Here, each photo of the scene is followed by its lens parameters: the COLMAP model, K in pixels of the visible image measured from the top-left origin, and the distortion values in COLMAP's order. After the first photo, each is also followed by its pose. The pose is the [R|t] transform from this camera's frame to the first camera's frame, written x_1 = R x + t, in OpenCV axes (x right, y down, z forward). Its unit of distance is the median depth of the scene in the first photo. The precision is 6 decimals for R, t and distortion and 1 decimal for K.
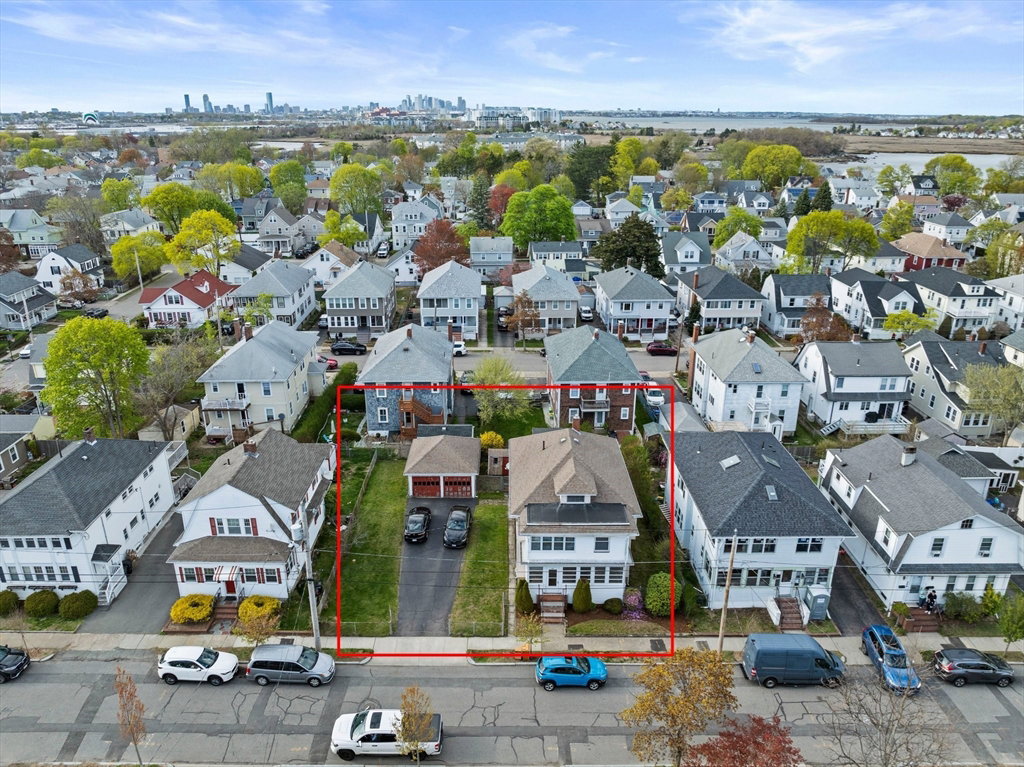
lens RADIAL K [[721.1, 0, 512.0], [0, 721.1, 383.5], [0, 0, 1]] dist [-0.042731, 0.007133]
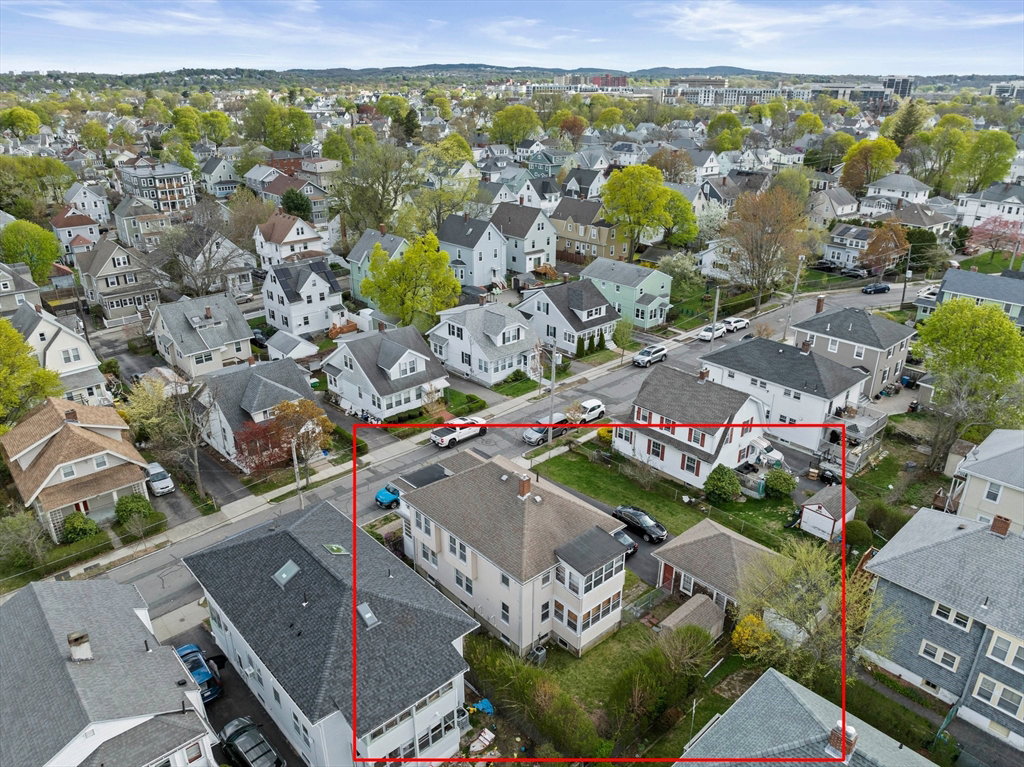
lens RADIAL K [[717.9, 0, 506.1], [0, 717.9, 400.7], [0, 0, 1]] dist [-0.033493, 0.001476]
pose [[-0.754179, 0.271325, -0.597994, 0.411536], [-0.231687, 0.742140, 0.628927, -0.377150], [0.614439, 0.612871, -0.496844, 0.992082]]
